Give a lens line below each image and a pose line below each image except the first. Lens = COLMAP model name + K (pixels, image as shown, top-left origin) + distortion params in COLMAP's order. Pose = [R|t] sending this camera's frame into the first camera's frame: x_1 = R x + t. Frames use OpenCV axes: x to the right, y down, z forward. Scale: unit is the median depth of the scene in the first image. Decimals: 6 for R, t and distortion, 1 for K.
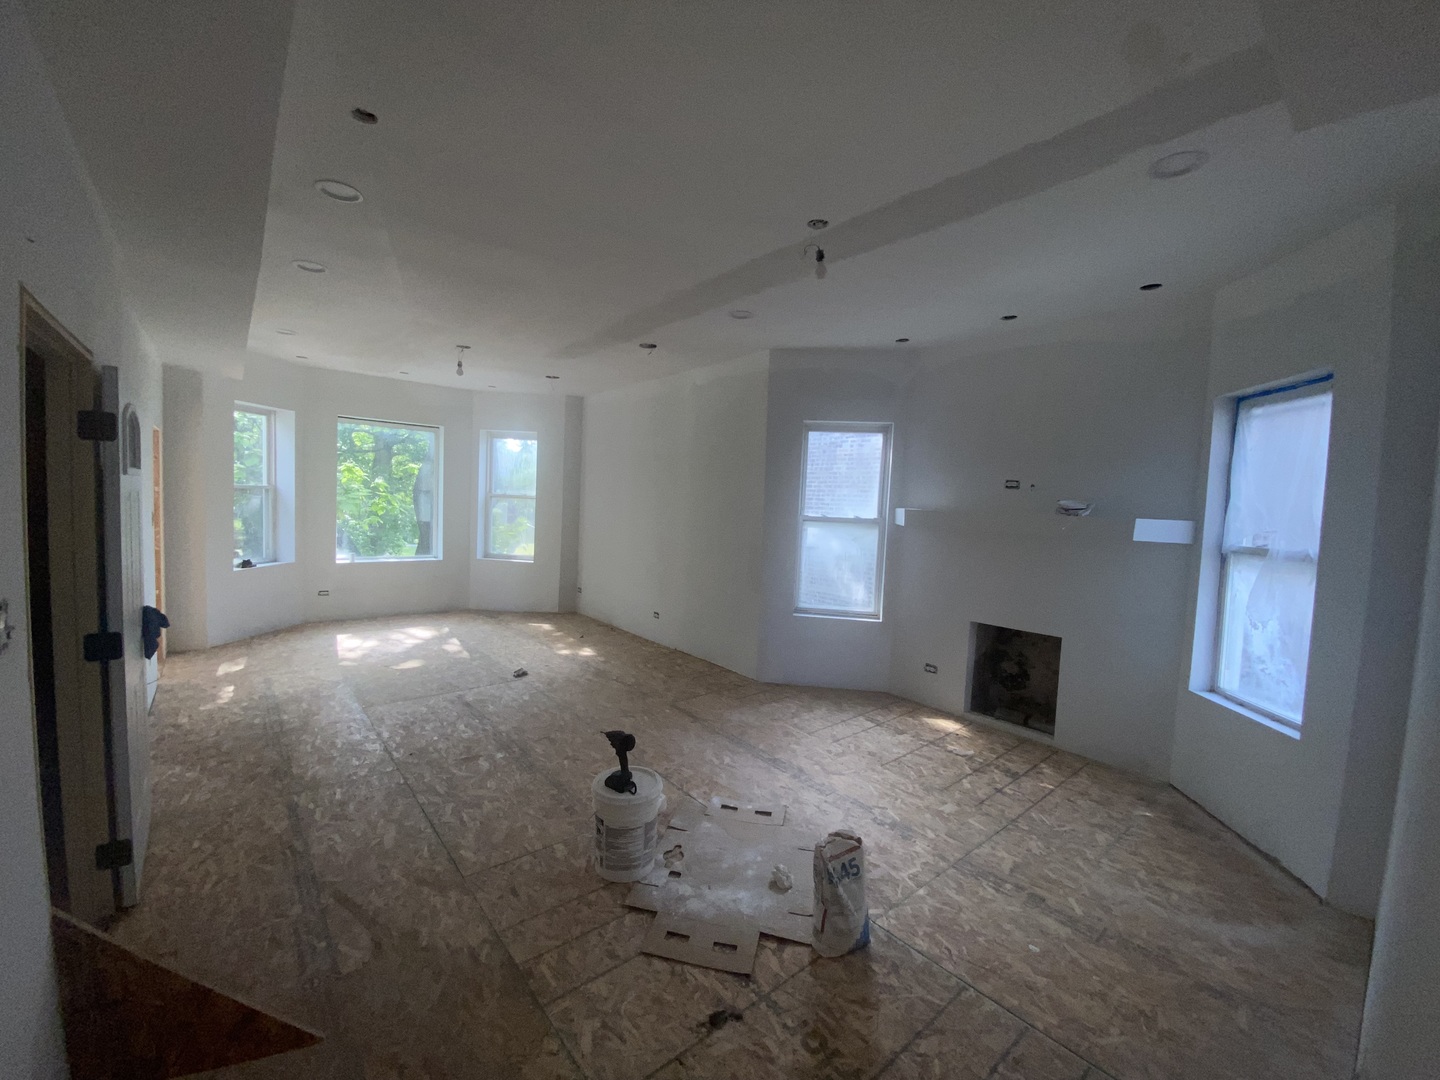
lens RADIAL K [[582.0, 0, 720.0], [0, 582.0, 540.0], [0, 0, 1]] dist [-0.000721, -0.013360]
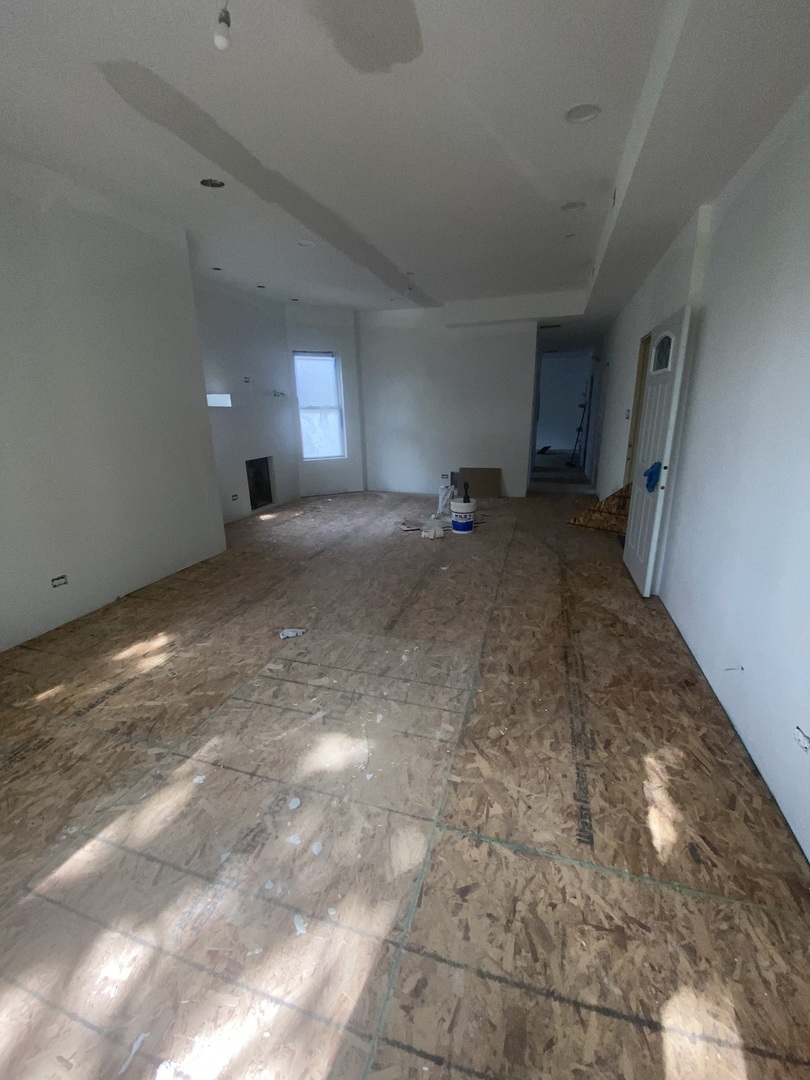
lens RADIAL K [[436.5, 0, 405.0], [0, 436.5, 540.0], [0, 0, 1]] dist [-0.000721, -0.013360]
pose [[-0.524756, -0.276286, 0.805169, -0.788709], [0.056642, 0.932435, 0.356871, -0.068799], [-0.849366, 0.232877, -0.473651, 1.054425]]
